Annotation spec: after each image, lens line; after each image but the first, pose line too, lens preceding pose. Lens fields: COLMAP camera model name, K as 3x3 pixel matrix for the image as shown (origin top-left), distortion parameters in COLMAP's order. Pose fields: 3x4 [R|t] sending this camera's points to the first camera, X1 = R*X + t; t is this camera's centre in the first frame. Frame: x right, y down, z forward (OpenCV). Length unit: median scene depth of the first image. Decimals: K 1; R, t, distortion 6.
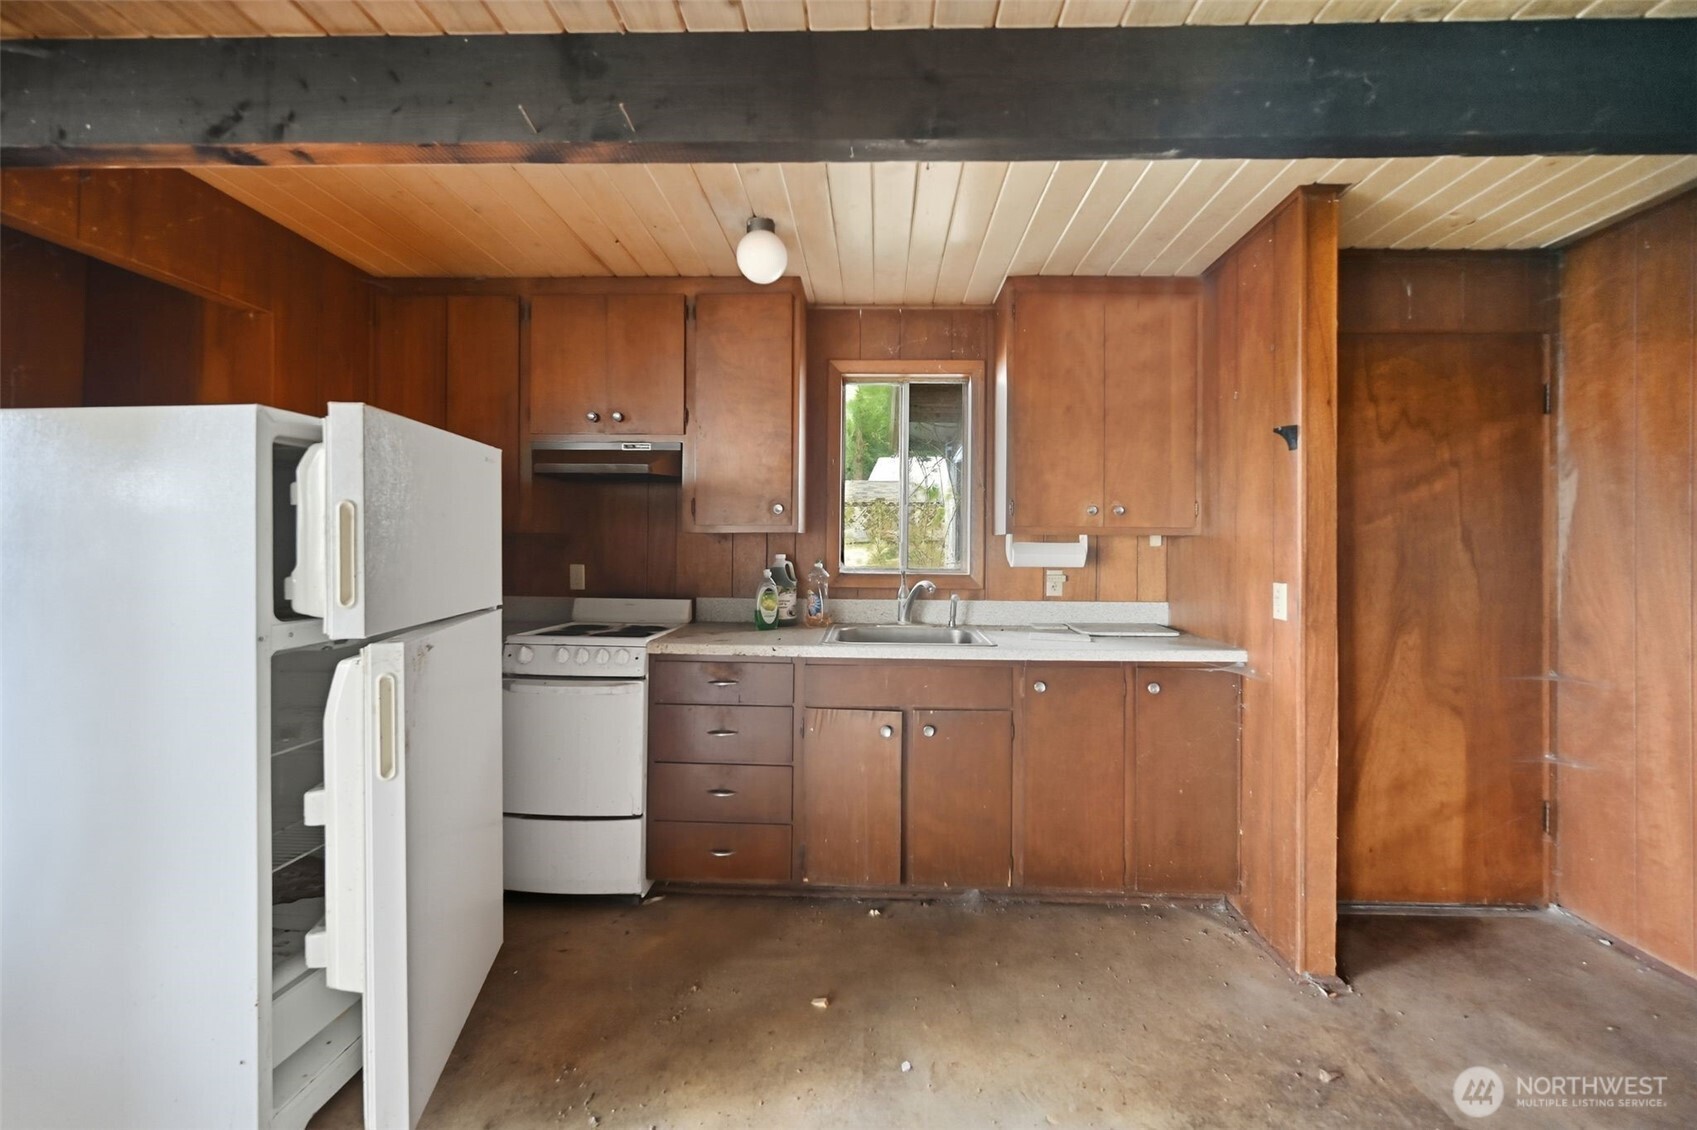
lens RADIAL K [[685.3, 0, 857.7], [0, 685.3, 545.7], [0, 0, 1]] dist [0.000106, 0.000000]
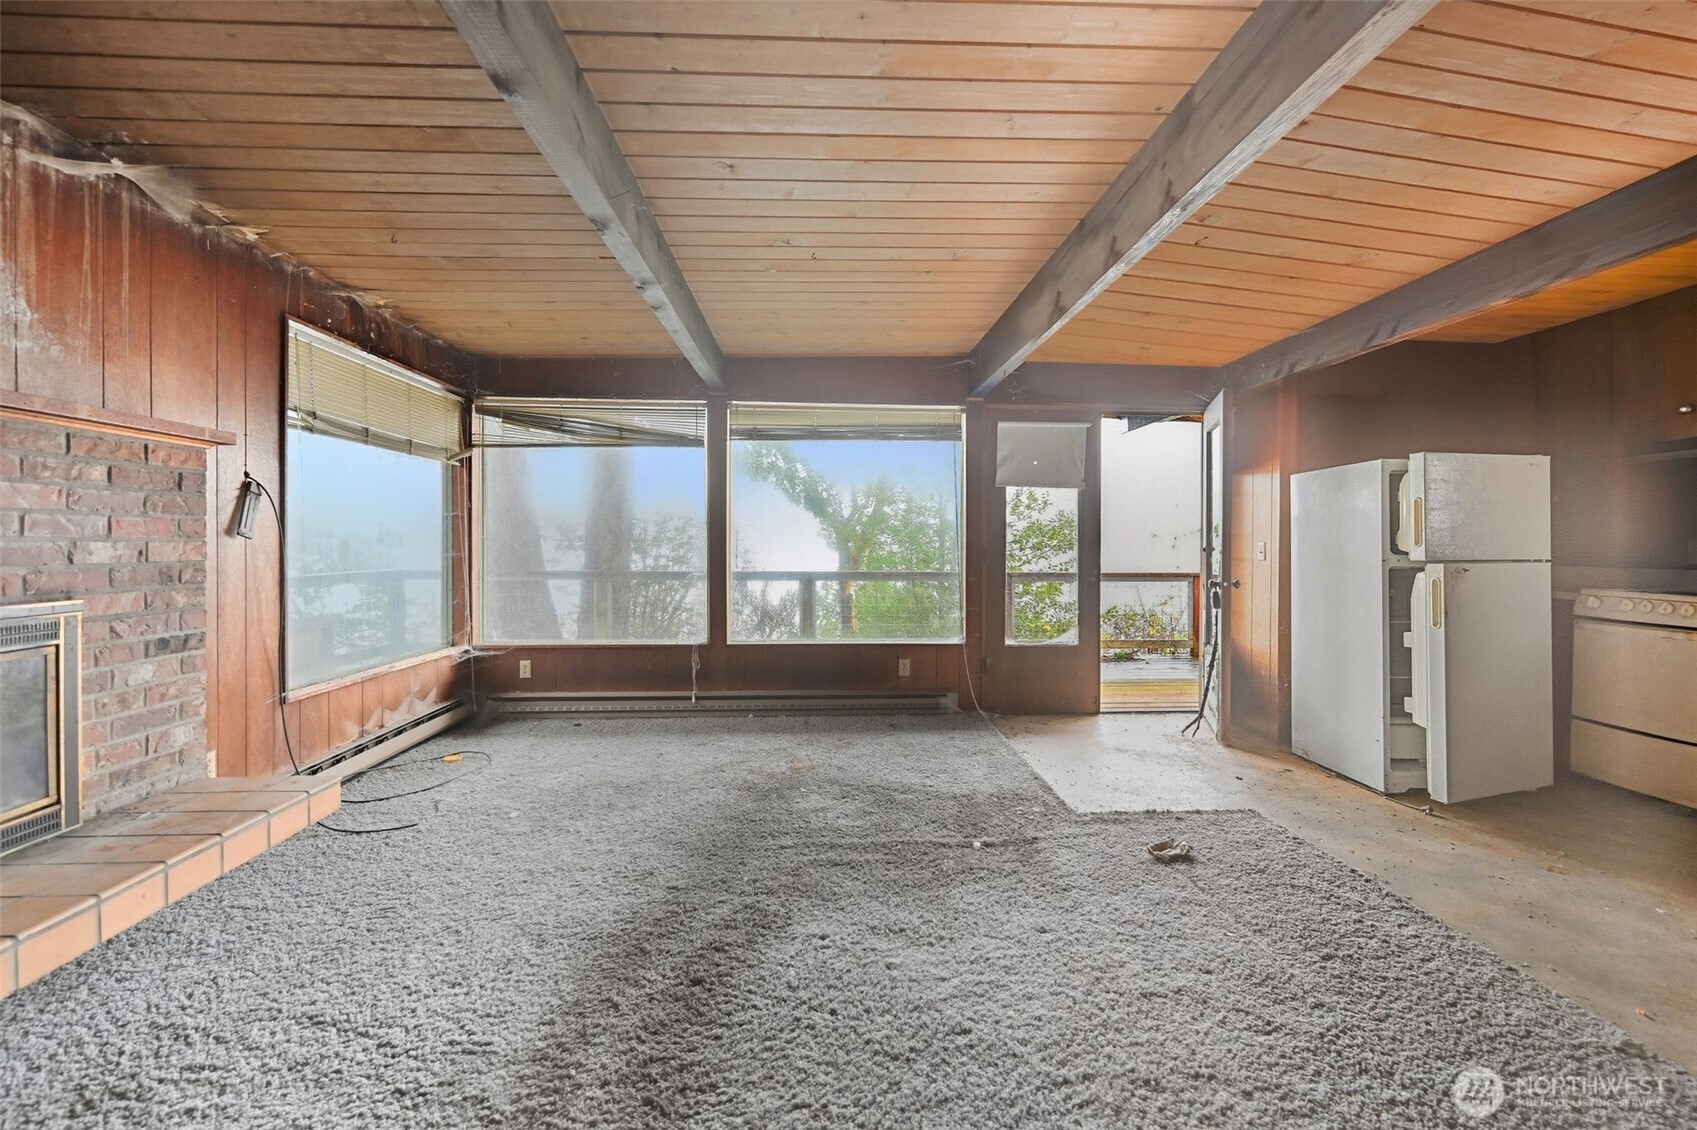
lens RADIAL K [[685.3, 0, 857.7], [0, 685.3, 545.7], [0, 0, 1]] dist [0.000106, 0.000000]
pose [[0.091773, -0.006325, -0.995760, 0.730487], [-0.000718, 0.999979, -0.006418, 0.060136], [0.995780, 0.001304, 0.091766, -0.561613]]
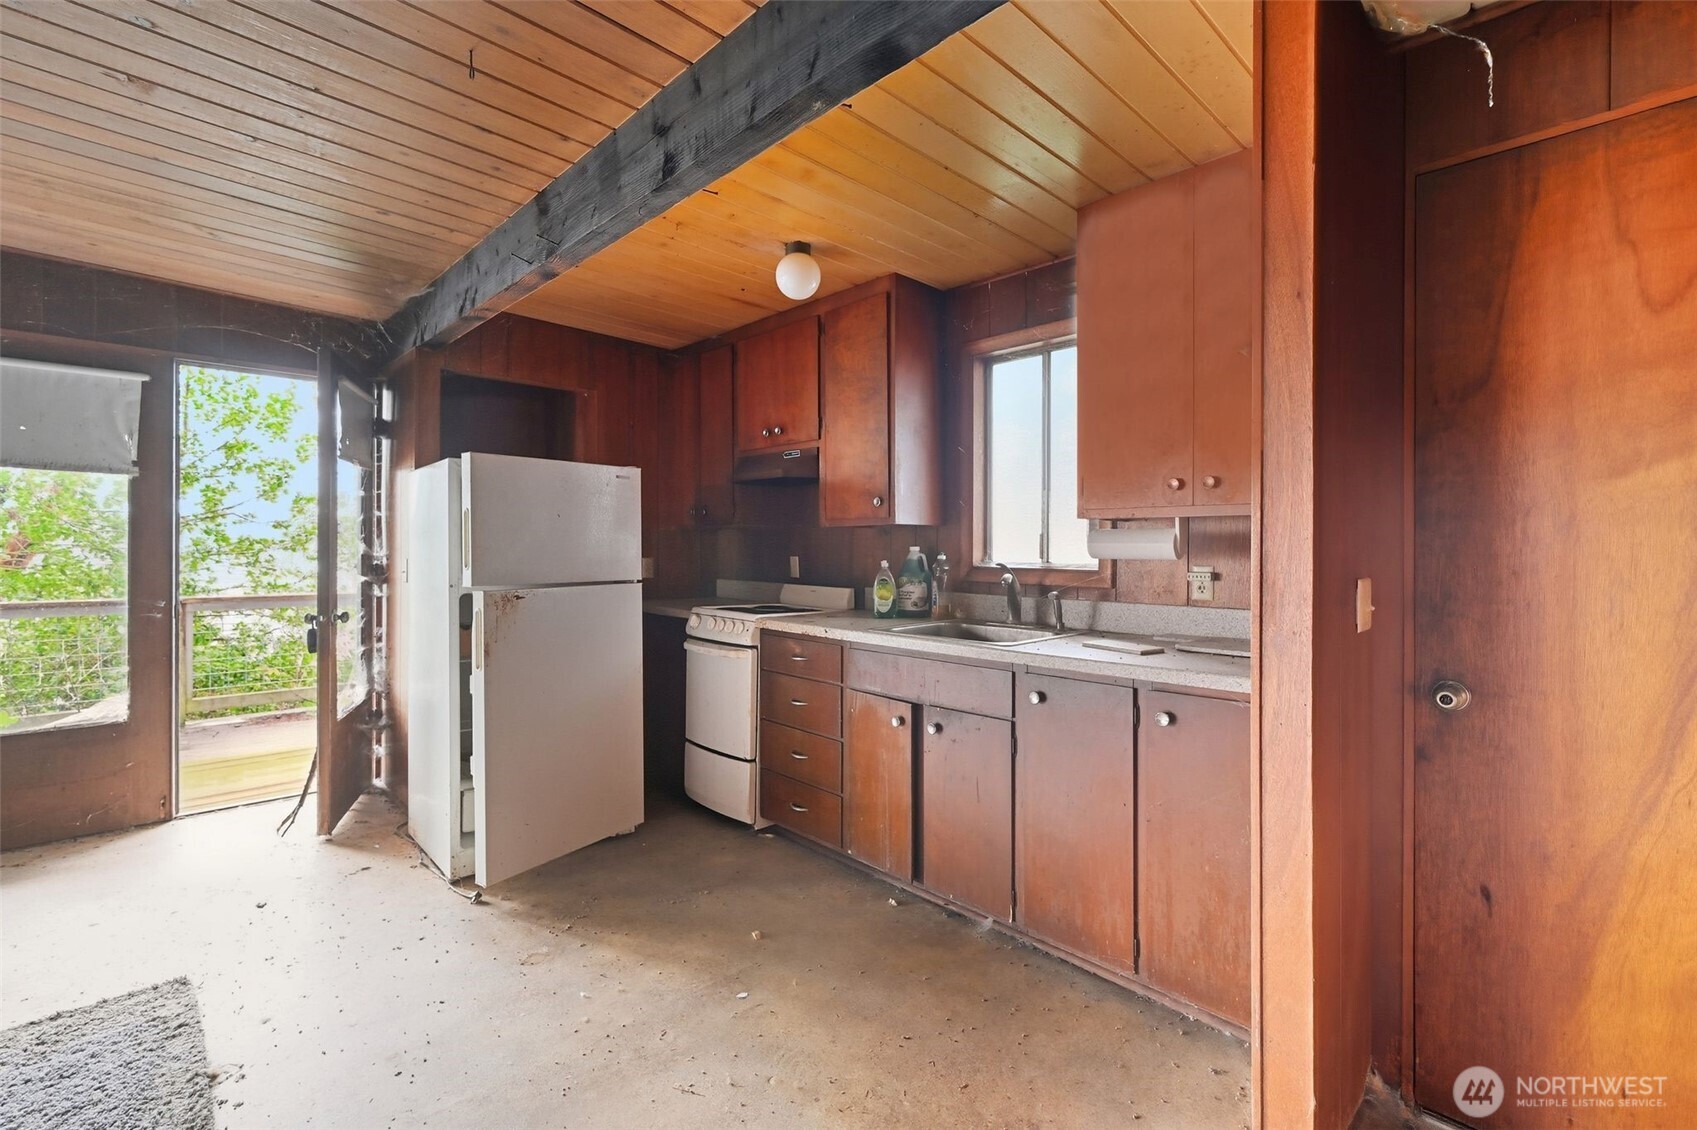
lens RADIAL K [[754.5, 0, 849.6], [0, 754.5, 551.9], [0, 0, 1]] dist [0.002003, -0.000292]
pose [[0.715529, -0.000645, -0.698583, 0.749167], [0.000559, 1.000000, -0.000350, 0.026479], [0.698583, -0.000140, 0.715529, 0.170911]]
